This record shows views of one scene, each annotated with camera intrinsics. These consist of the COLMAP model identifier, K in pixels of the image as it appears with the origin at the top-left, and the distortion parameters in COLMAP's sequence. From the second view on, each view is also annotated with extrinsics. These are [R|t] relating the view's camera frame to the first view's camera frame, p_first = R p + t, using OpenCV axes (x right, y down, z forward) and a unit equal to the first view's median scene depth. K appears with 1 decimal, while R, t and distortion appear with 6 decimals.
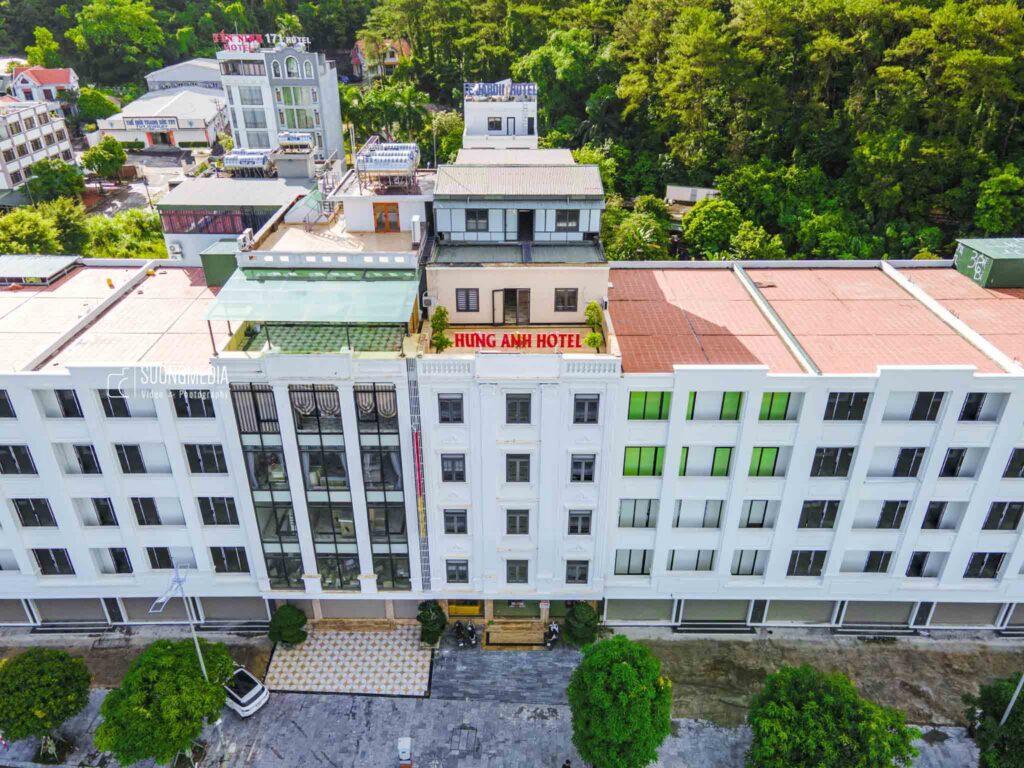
lens RADIAL K [[647.1, 0, 513.9], [0, 647.1, 477.6], [0, 0, 1]] dist [0.020366, 0.005548]
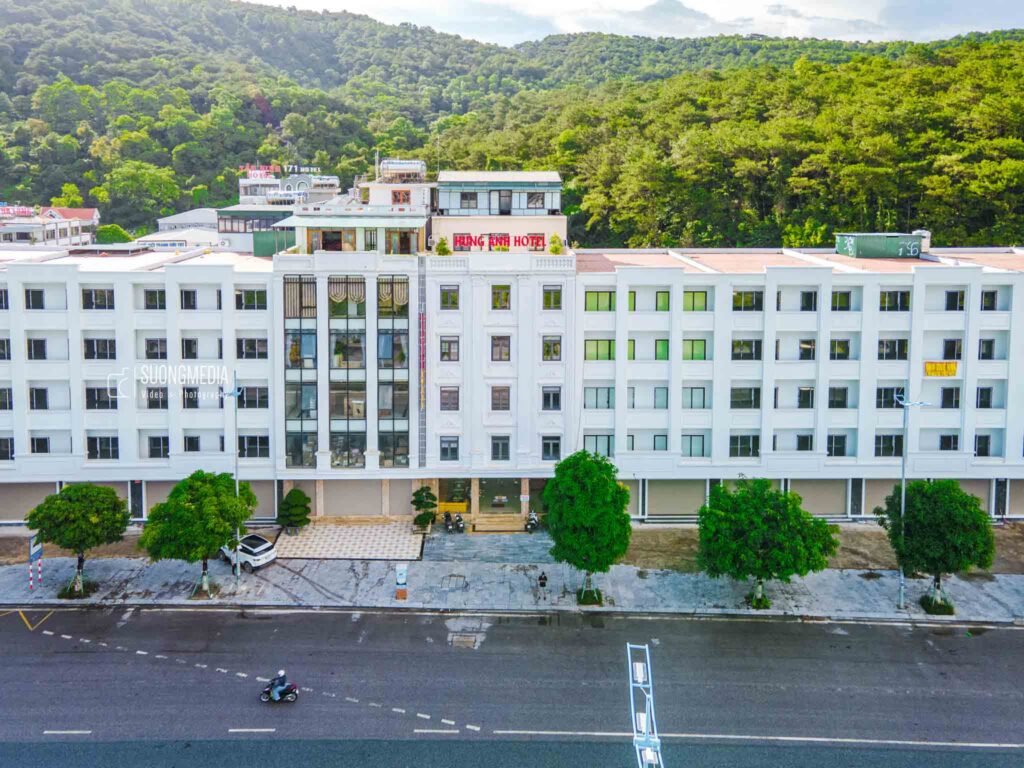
lens RADIAL K [[742.2, 0, 509.4], [0, 742.2, 386.0], [0, 0, 1]] dist [0.003894, 0.054546]
pose [[0.999681, -0.001746, 0.025182, -0.012226], [0.011108, 0.926250, -0.376747, 0.548626], [-0.022667, 0.376907, 0.925974, -0.288851]]
